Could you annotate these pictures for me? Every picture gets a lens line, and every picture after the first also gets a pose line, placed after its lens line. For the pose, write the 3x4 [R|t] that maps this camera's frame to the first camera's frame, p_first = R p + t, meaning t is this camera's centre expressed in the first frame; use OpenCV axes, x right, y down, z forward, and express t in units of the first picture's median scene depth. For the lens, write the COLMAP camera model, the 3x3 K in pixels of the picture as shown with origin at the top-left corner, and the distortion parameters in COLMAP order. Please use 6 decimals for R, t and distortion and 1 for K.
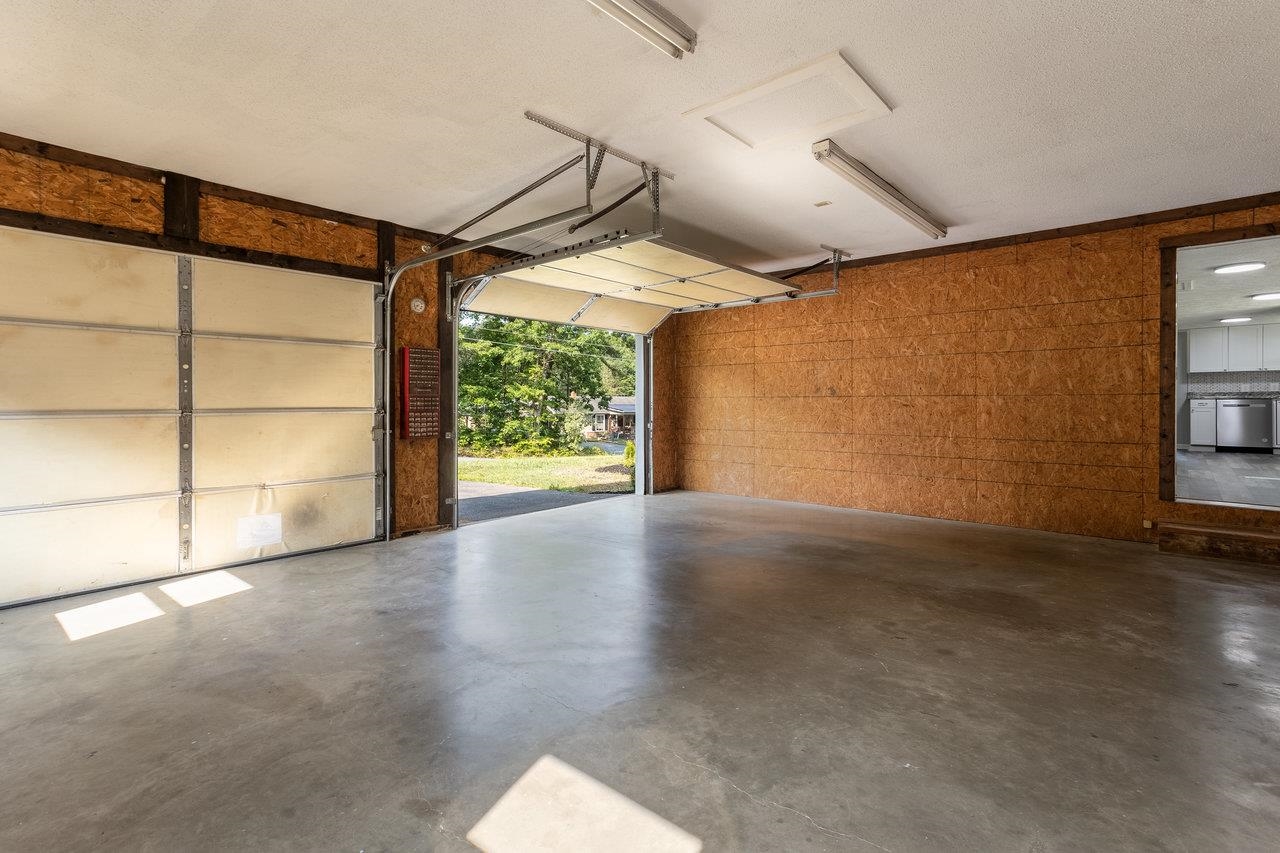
lens RADIAL K [[618.3, 0, 640.4], [0, 618.3, 416.6], [0, 0, 1]] dist [0.005252, 0.001929]
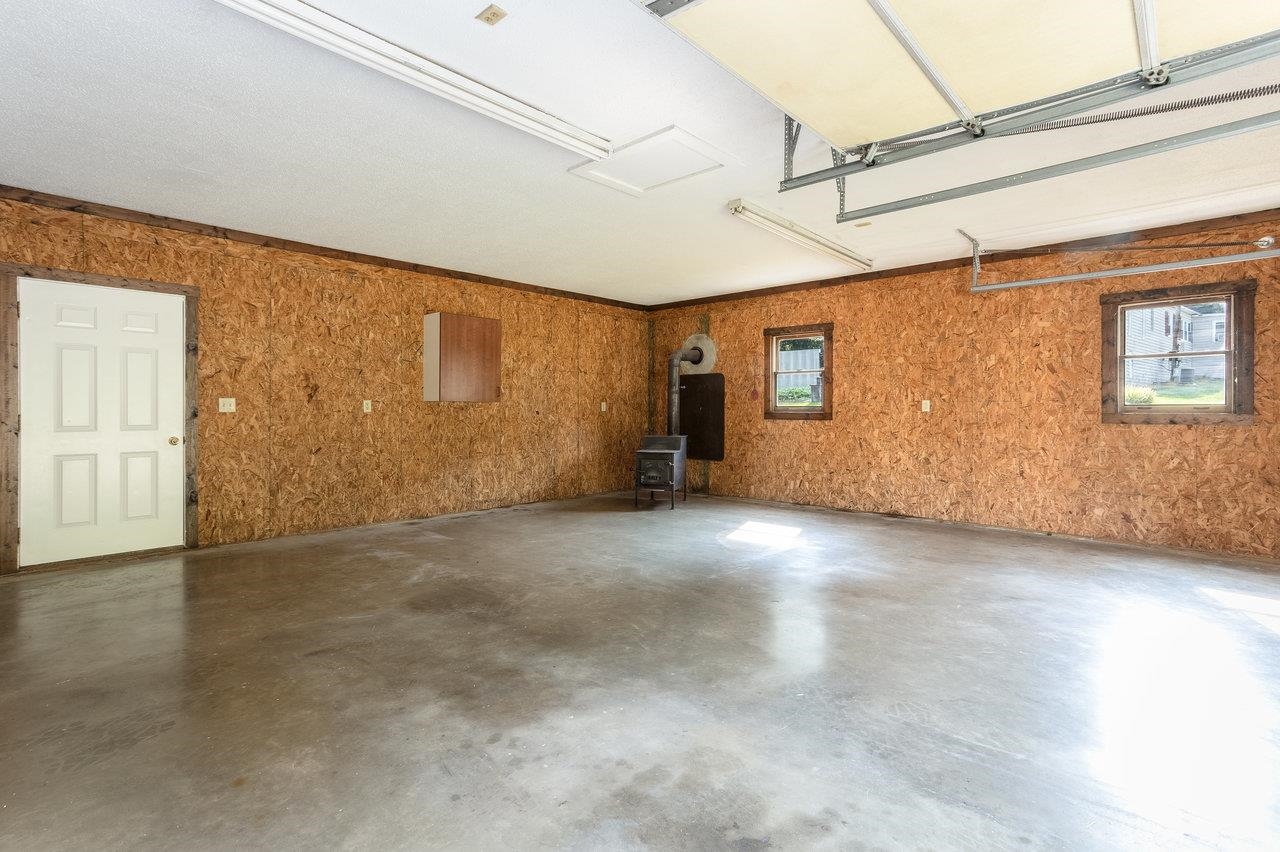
lens RADIAL K [[588.5, 0, 639.0], [0, 588.5, 415.5], [0, 0, 1]] dist [-0.000094, -0.000006]
pose [[-0.999046, 0.005590, 0.043311, 0.219574], [0.006718, 0.999641, 0.025946, -0.039339], [-0.043151, 0.026212, -0.998725, 2.126548]]
